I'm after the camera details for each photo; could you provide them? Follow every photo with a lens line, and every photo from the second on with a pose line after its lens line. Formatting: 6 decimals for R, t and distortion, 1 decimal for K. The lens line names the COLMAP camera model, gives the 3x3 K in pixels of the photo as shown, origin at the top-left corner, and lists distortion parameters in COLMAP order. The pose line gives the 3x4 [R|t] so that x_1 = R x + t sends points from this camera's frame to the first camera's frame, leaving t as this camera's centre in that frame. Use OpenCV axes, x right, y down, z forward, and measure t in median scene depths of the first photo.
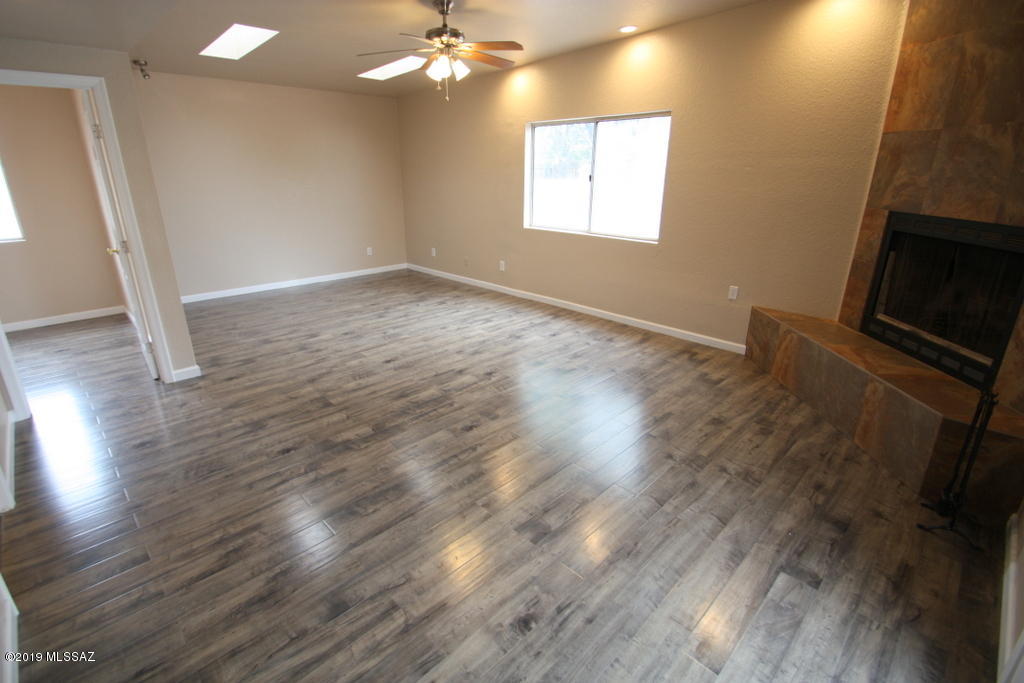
lens RADIAL K [[478.7, 0, 506.5], [0, 478.7, 329.4], [0, 0, 1]] dist [0.018186, -0.018378]
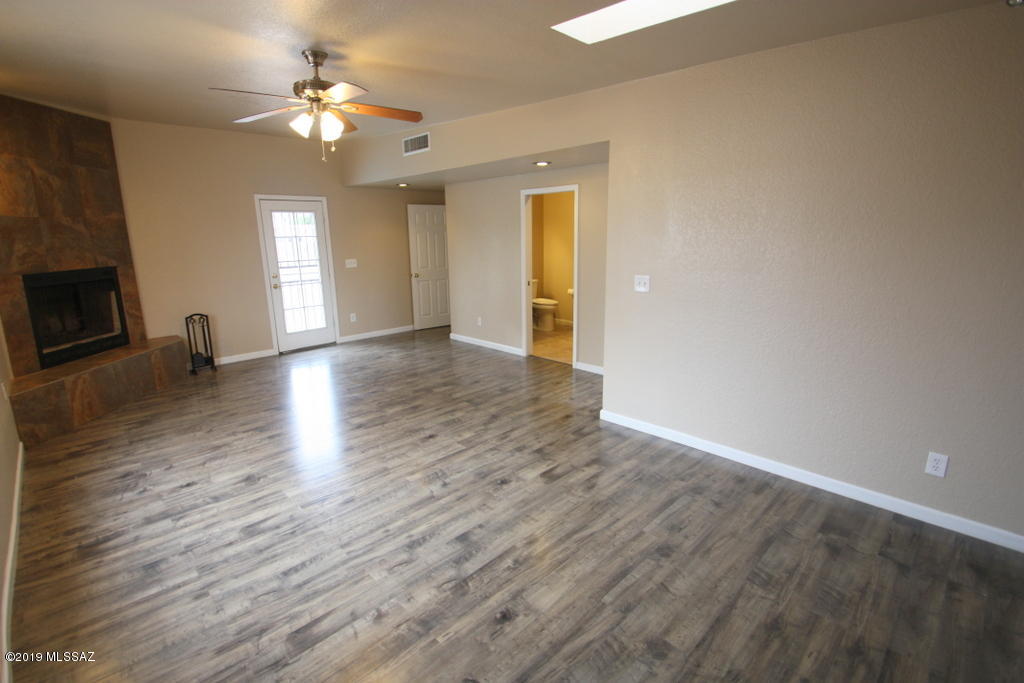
lens RADIAL K [[480.2, 0, 512.2], [0, 480.2, 350.1], [0, 0, 1]] dist [0.001553, -0.008818]
pose [[-0.999914, 0.012945, 0.001901, -0.396195], [0.011981, 0.847510, 0.530645, -0.553645], [0.005258, 0.530622, -0.847592, 1.652926]]
